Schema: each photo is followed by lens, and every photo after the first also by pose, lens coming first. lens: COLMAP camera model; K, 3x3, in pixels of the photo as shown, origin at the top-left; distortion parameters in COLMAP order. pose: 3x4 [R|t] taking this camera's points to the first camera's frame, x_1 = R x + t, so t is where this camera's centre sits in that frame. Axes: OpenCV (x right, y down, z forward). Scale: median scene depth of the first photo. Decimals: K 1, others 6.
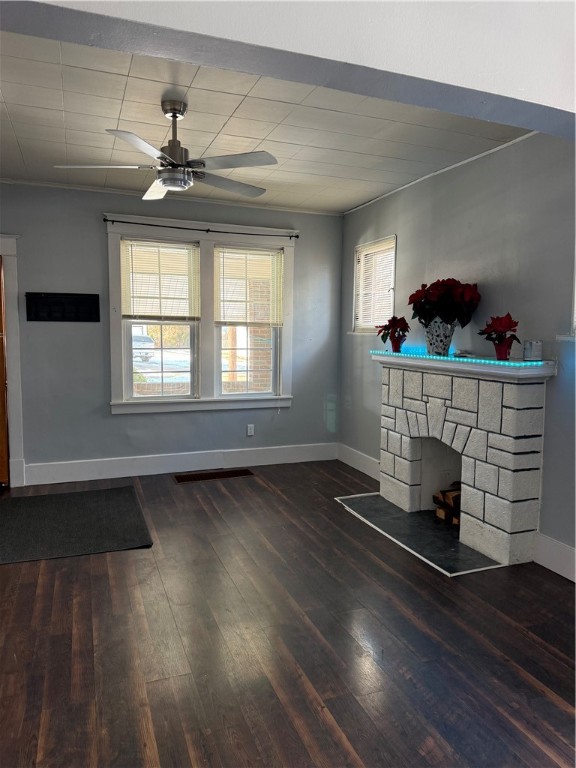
lens RADIAL K [[541.2, 0, 287.6], [0, 541.2, 378.7], [0, 0, 1]] dist [0.063112, -0.069235]
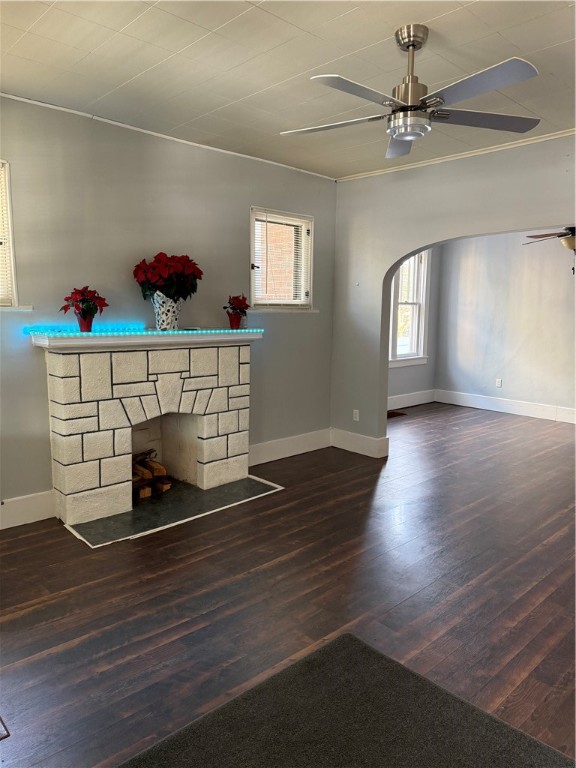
lens RADIAL K [[541.2, 0, 284.9], [0, 541.2, 386.5], [0, 0, 1]] dist [0.063112, -0.069235]
pose [[-0.376931, -0.153830, 0.913378, -0.759067], [0.065699, 0.979188, 0.192026, -0.124732], [-0.923908, 0.132388, -0.358980, 1.223145]]
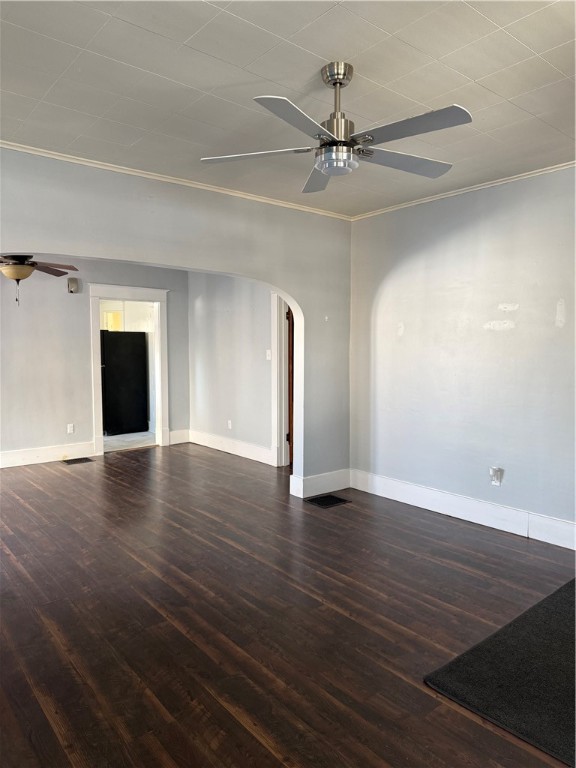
lens RADIAL K [[541.2, 0, 288.2], [0, 541.2, 401.5], [0, 0, 1]] dist [0.063112, -0.069235]
pose [[-0.947231, 0.025382, -0.319545, 0.096792], [-0.035589, 0.982370, 0.183531, -0.124952], [0.318570, 0.185218, -0.929627, 1.429143]]
